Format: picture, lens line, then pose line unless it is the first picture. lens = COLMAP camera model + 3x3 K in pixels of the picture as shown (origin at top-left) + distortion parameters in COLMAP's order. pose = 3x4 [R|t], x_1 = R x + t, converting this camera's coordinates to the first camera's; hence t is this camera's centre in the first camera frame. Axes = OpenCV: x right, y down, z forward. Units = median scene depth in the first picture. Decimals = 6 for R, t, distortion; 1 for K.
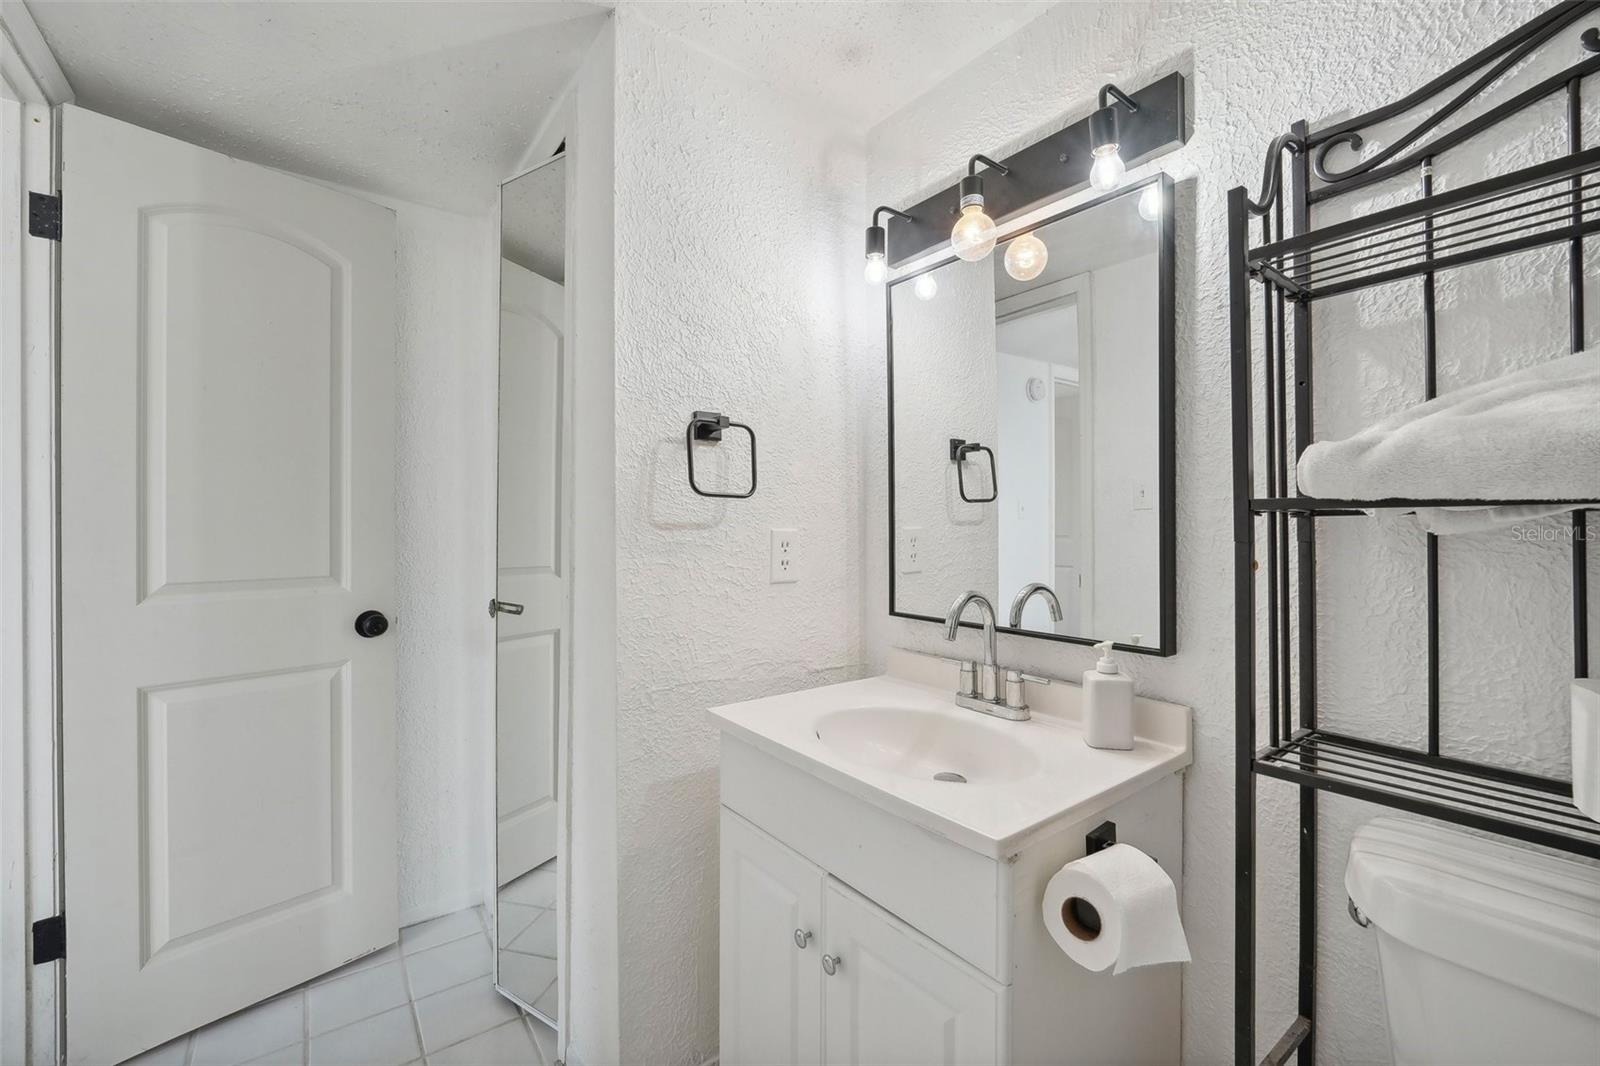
lens RADIAL K [[663.0, 0, 802.8], [0, 663.0, 526.7], [0, 0, 1]] dist [-0.002444, -0.004171]
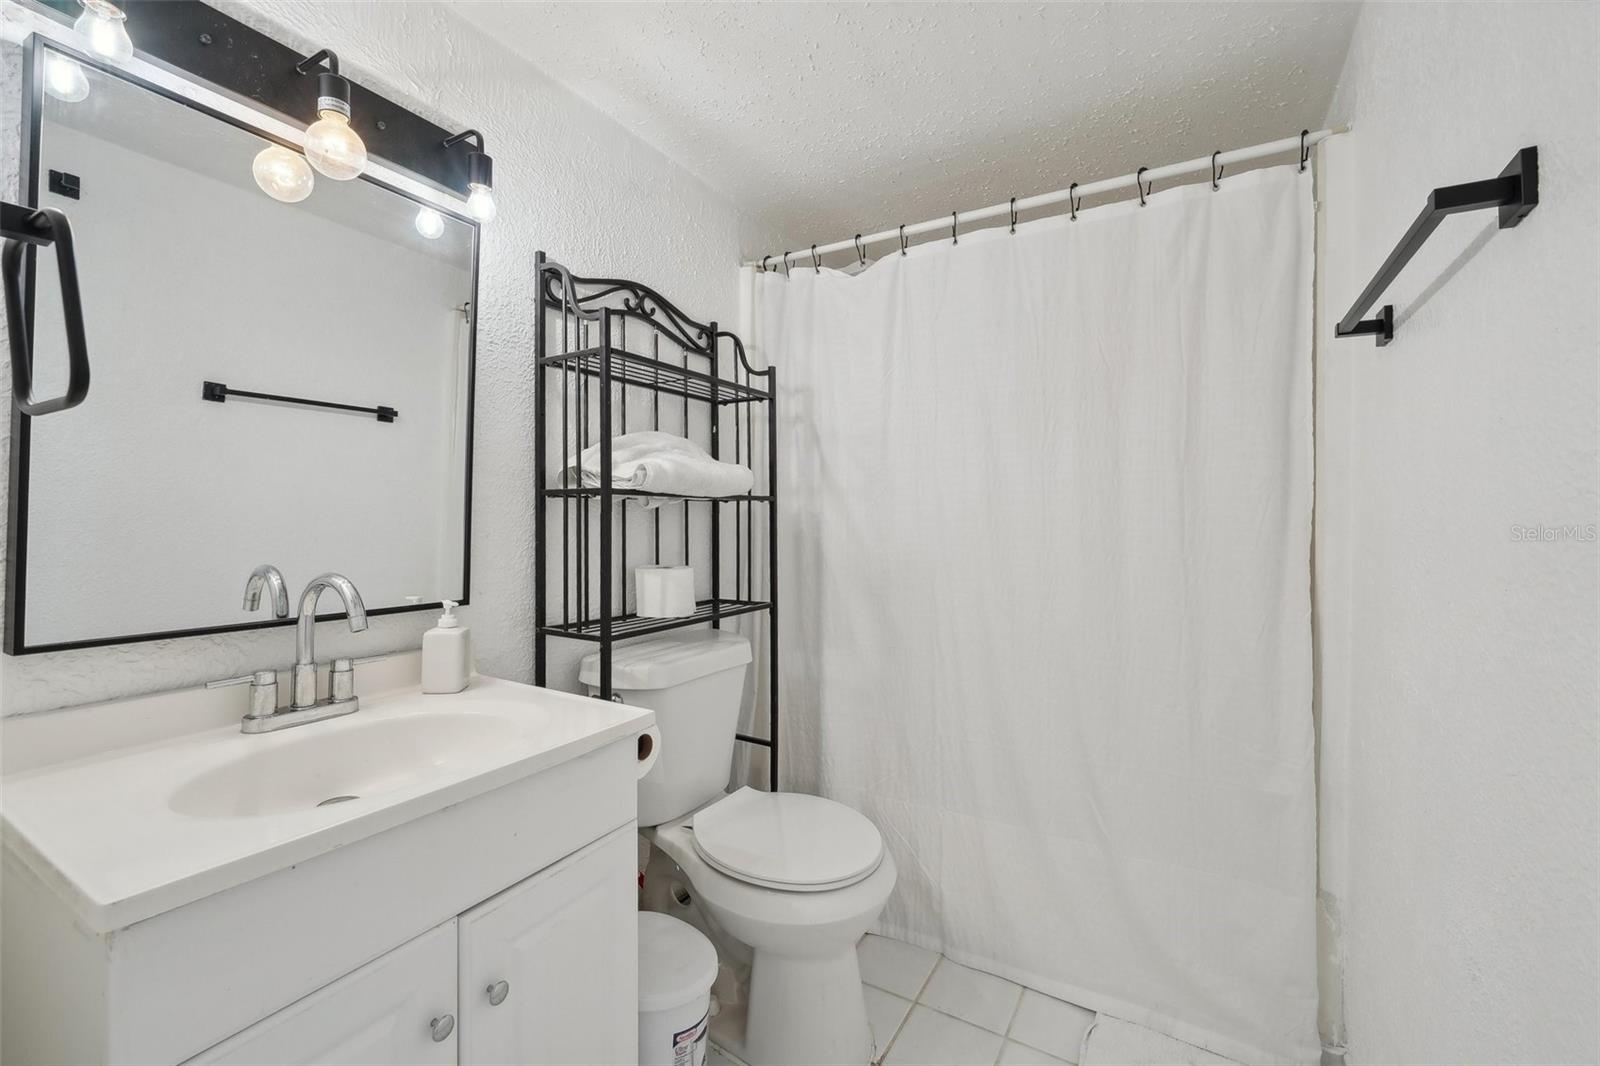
lens RADIAL K [[663.0, 0, 802.8], [0, 663.0, 526.7], [0, 0, 1]] dist [-0.002444, -0.004171]
pose [[-0.377987, 0.008959, 0.925767, -0.845633], [0.012475, 0.999912, -0.004584, 0.059980], [-0.925727, 0.009816, -0.378066, 0.893135]]
